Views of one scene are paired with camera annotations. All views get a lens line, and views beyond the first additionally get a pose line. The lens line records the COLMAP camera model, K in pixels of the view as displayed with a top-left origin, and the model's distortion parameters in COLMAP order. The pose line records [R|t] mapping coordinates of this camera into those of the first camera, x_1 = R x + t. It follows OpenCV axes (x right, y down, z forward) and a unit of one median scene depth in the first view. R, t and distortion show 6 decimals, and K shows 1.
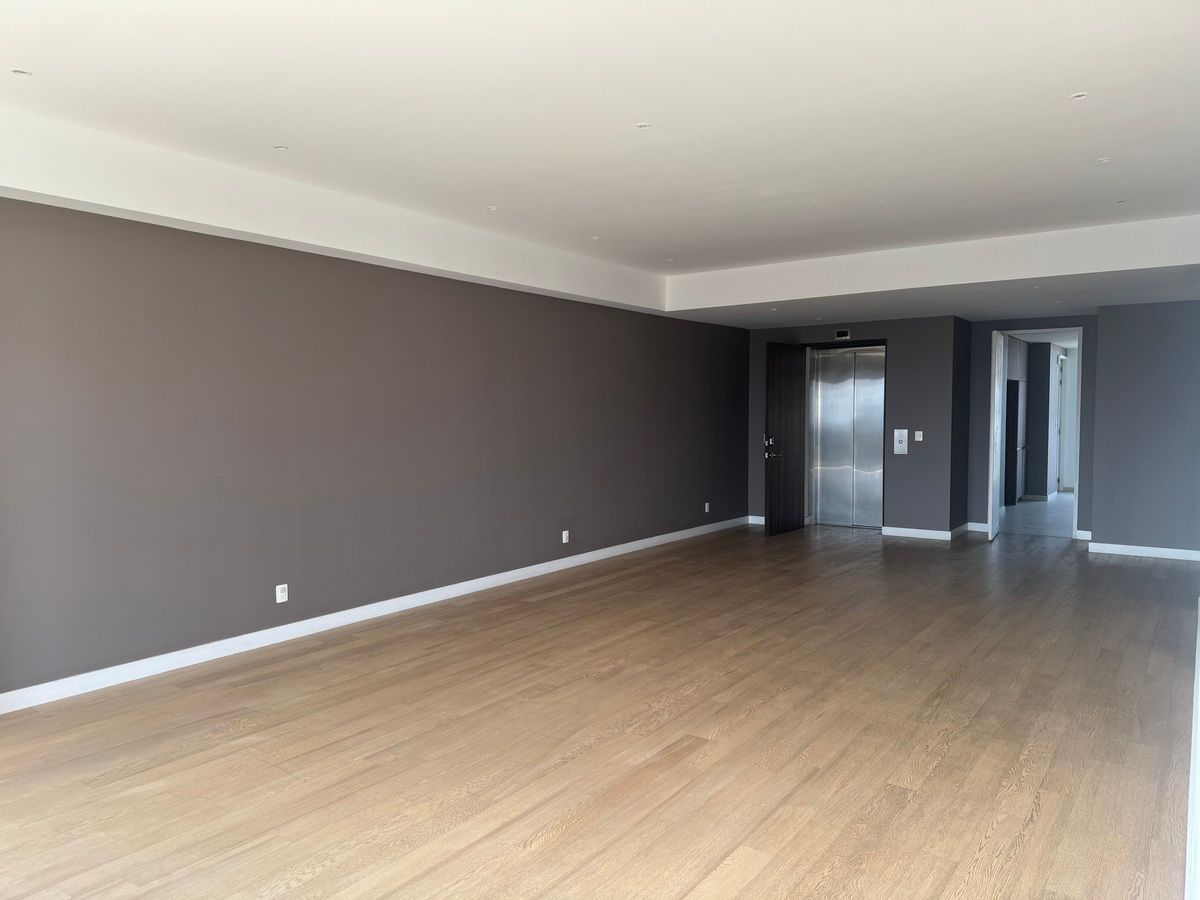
lens RADIAL K [[837.2, 0, 600.0], [0, 837.2, 450.0], [0, 0, 1]] dist [-0.001898, -0.000522]
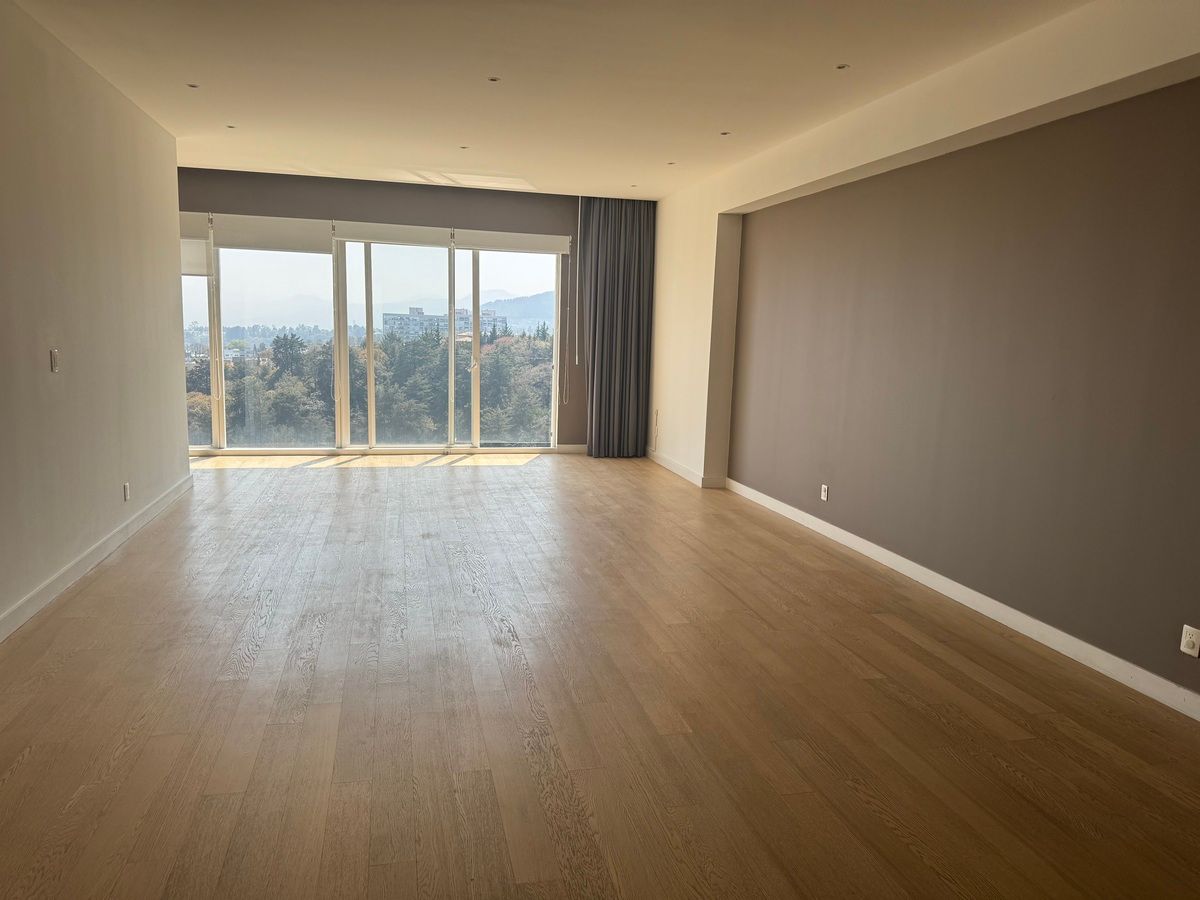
lens RADIAL K [[842.5, 0, 600.7], [0, 842.5, 469.8], [0, 0, 1]] dist [0.001809, 0.000033]
pose [[-0.652288, 0.109375, -0.750038, 0.674392], [-0.068847, 0.976894, 0.202330, -0.071361], [0.754838, 0.183615, -0.629686, 1.465151]]
